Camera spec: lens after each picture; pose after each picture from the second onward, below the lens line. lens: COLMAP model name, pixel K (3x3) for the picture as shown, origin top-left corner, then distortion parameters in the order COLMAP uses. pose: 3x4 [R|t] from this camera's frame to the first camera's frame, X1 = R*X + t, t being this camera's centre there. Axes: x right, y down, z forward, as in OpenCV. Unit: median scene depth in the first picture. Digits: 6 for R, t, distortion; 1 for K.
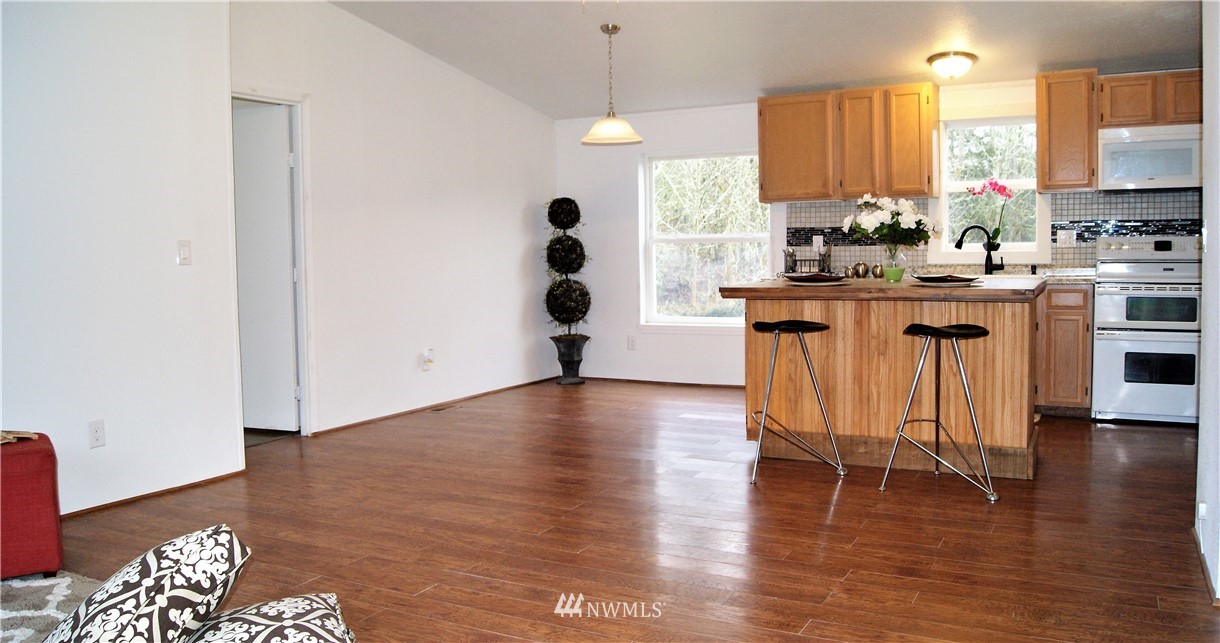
lens RADIAL K [[962.4, 0, 614.0], [0, 962.4, 300.5], [0, 0, 1]] dist [-0.075409, 0.005994]
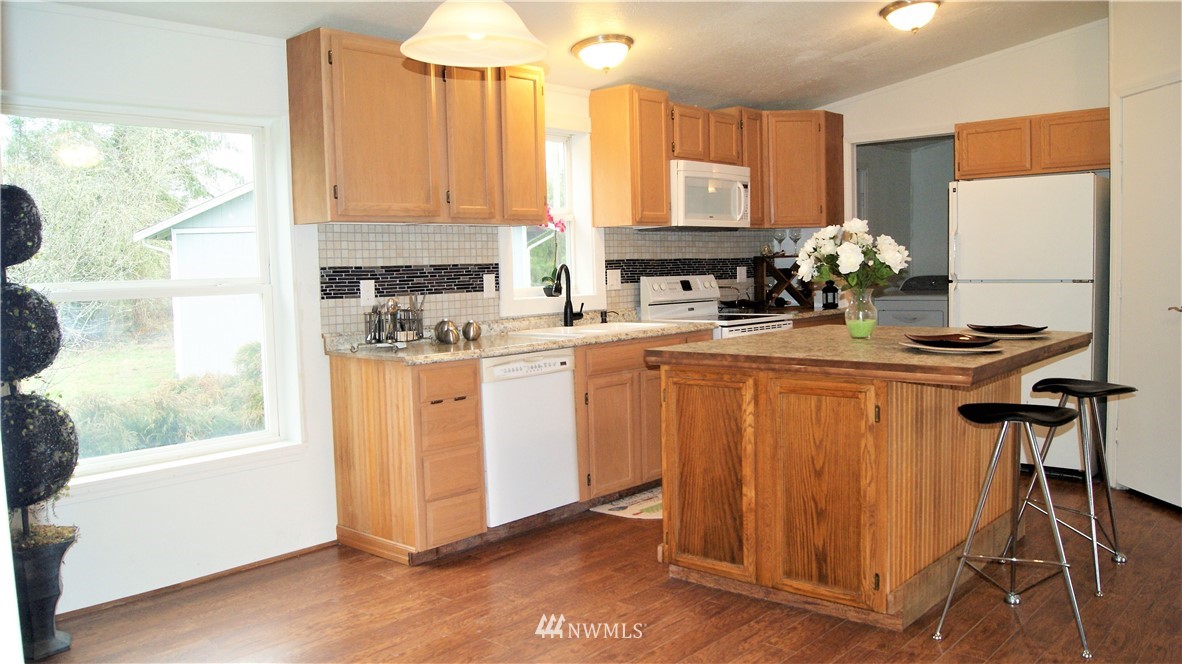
lens RADIAL K [[919.9, 0, 591.0], [0, 919.9, 332.0], [0, 0, 1]] dist [-0.054119, 0.002037]
pose [[0.252152, -0.062542, 0.965665, -0.337474], [0.071900, 0.996362, 0.045755, -0.054854], [-0.965013, 0.057894, 0.255731, 0.766482]]
